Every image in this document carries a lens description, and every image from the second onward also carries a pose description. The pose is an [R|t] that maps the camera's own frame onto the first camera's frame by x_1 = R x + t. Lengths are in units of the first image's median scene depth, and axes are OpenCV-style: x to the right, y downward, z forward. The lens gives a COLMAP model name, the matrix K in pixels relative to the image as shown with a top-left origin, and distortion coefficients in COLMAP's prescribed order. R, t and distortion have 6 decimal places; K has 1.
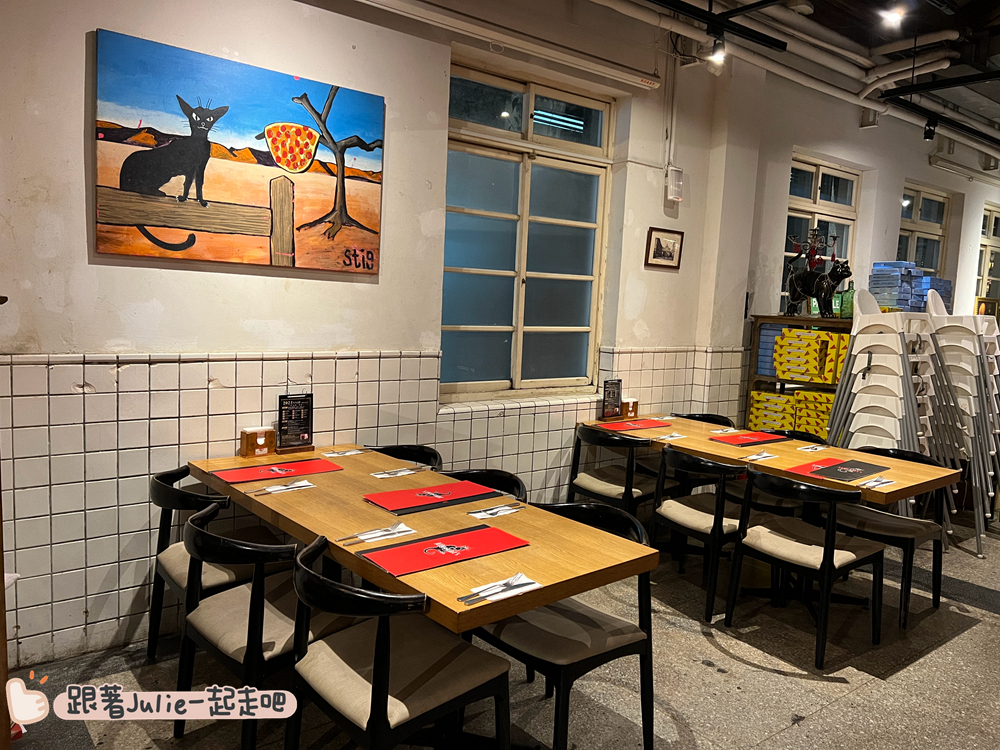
lens RADIAL K [[755.6, 0, 493.3], [0, 755.6, 374.6], [0, 0, 1]] dist [0.024497, -0.019032]
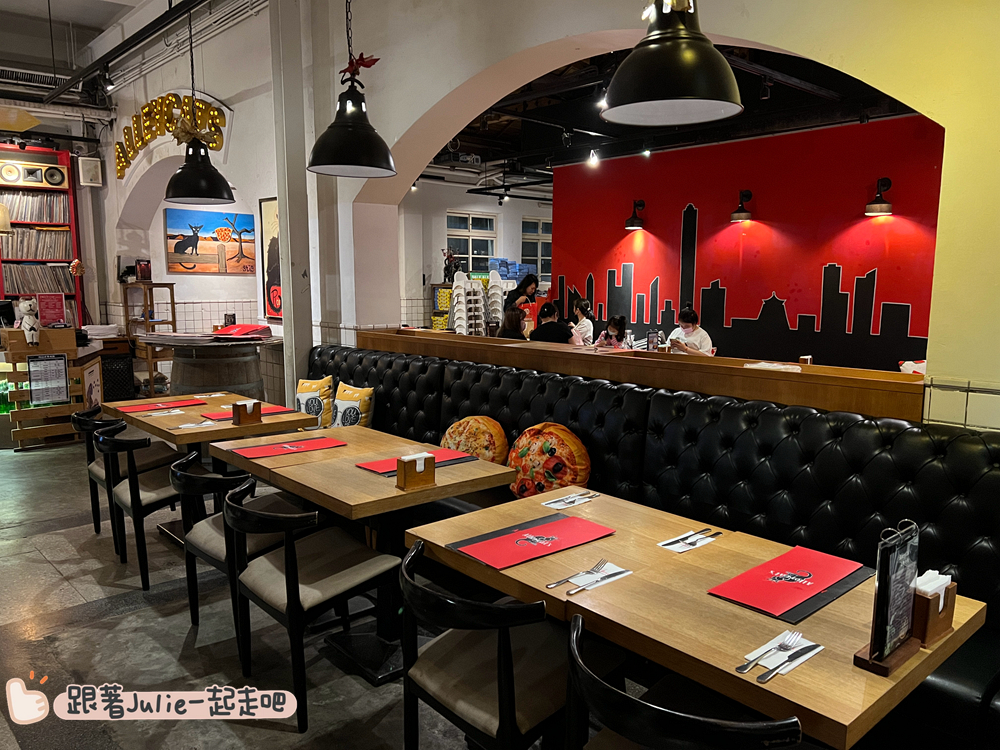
lens RADIAL K [[755.6, 0, 507.1], [0, 755.6, 382.4], [0, 0, 1]] dist [0.024497, -0.019032]
pose [[0.991057, -0.054650, 0.121735, 0.467205], [0.050539, 0.998051, 0.036604, 0.247584], [-0.123498, -0.030124, 0.991887, -2.208508]]
